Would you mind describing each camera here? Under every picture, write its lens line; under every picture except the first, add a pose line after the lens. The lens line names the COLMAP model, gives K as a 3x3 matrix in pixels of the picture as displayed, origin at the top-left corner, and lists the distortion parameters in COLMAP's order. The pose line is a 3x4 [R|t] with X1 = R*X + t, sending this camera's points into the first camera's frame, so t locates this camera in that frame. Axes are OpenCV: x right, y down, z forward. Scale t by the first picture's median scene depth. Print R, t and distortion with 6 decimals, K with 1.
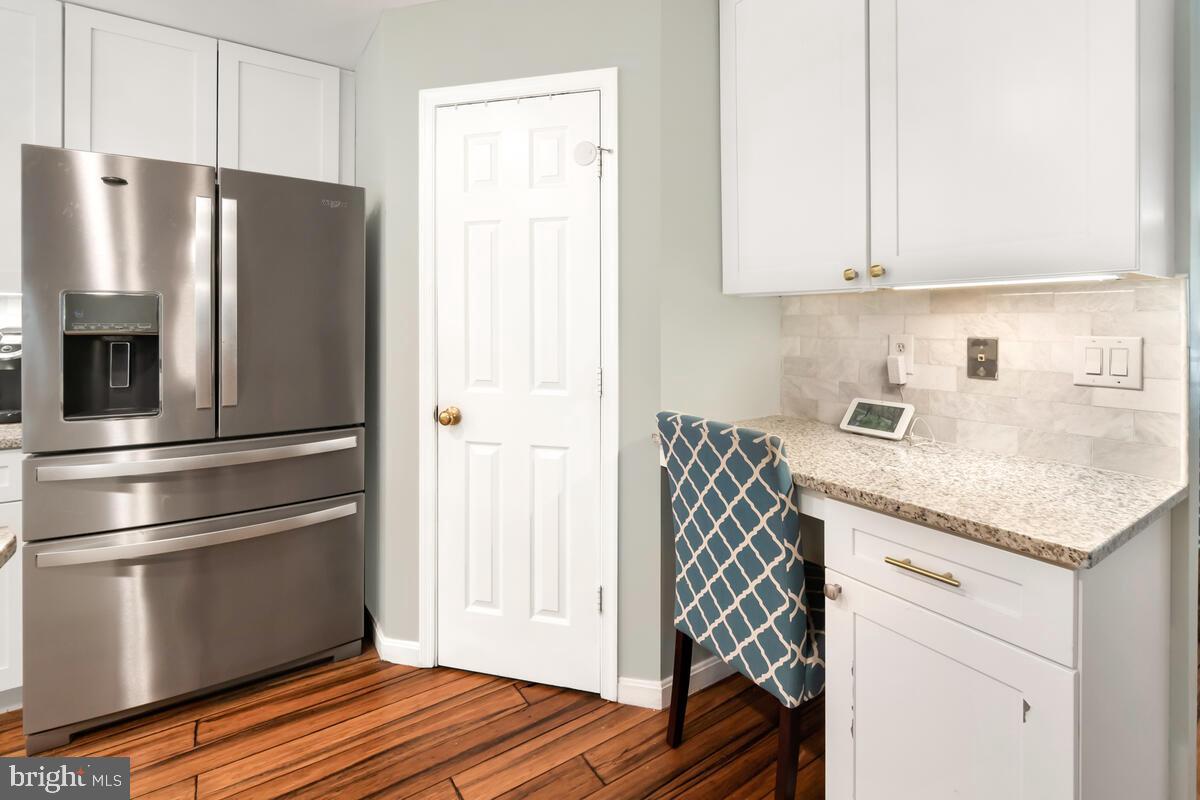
lens RADIAL K [[540.2, 0, 595.0], [0, 540.2, 324.6], [0, 0, 1]] dist [-0.001963, -0.000002]
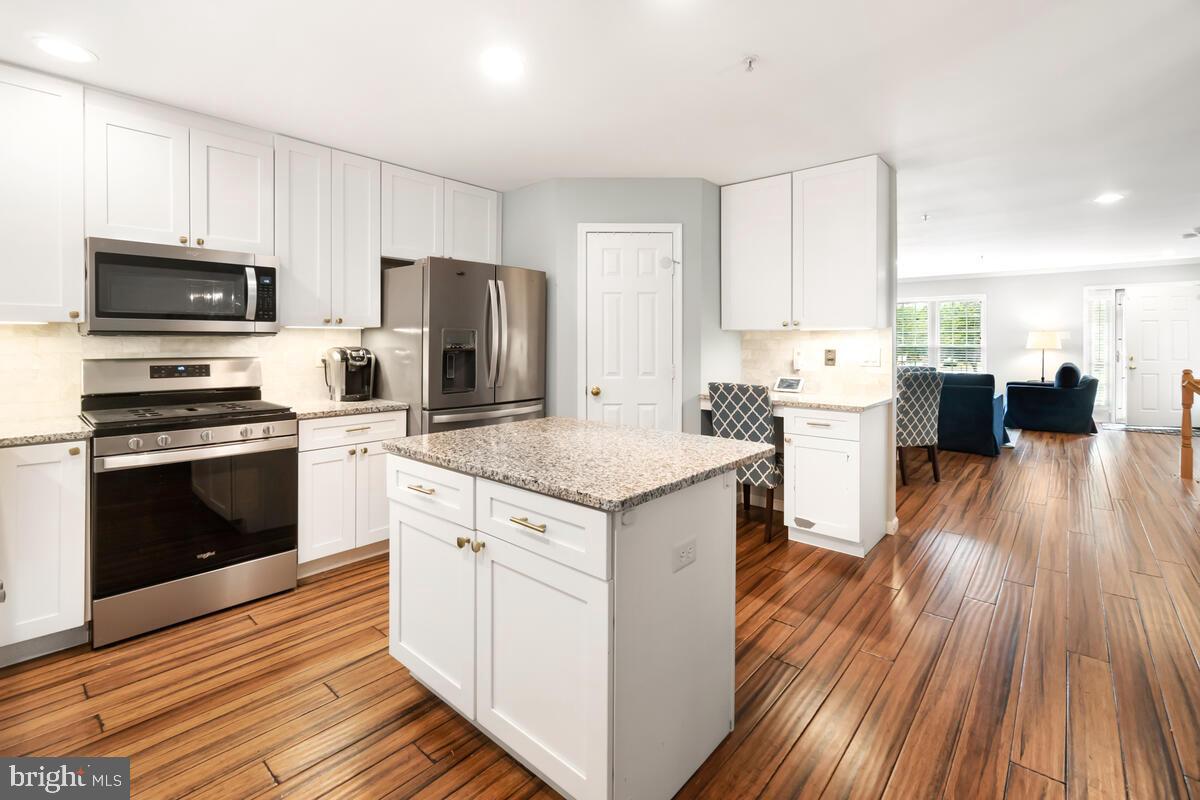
lens RADIAL K [[531.7, 0, 600.4], [0, 531.7, 346.8], [0, 0, 1]] dist [-0.000680, -0.000132]
pose [[0.964897, -0.004289, 0.262594, -0.917299], [0.002228, 0.999964, 0.008145, -0.009329], [-0.262619, -0.007274, 0.964872, -1.053502]]
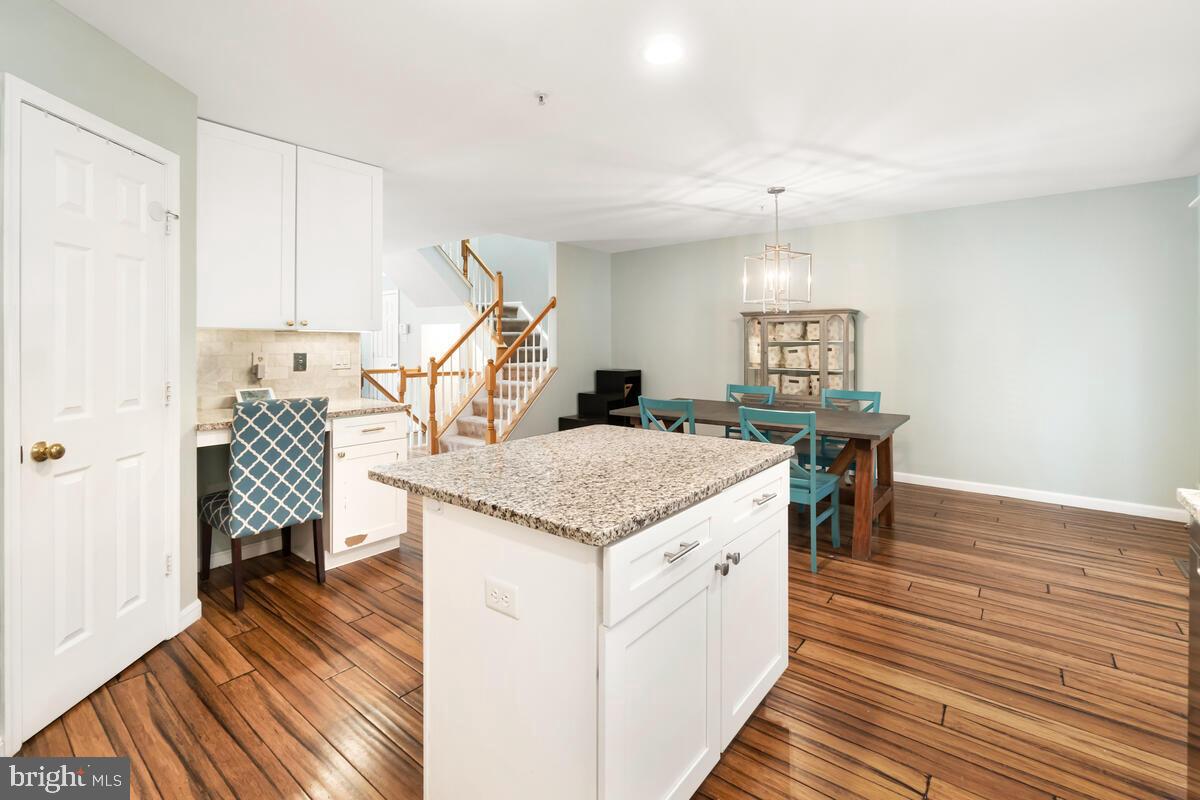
lens RADIAL K [[531.7, 0, 600.4], [0, 531.7, 346.8], [0, 0, 1]] dist [-0.000680, -0.000132]
pose [[-0.309872, -0.005680, 0.950761, -1.704107], [-0.001181, 0.999984, 0.005590, -0.014310], [-0.950778, 0.000609, -0.309873, 0.470423]]
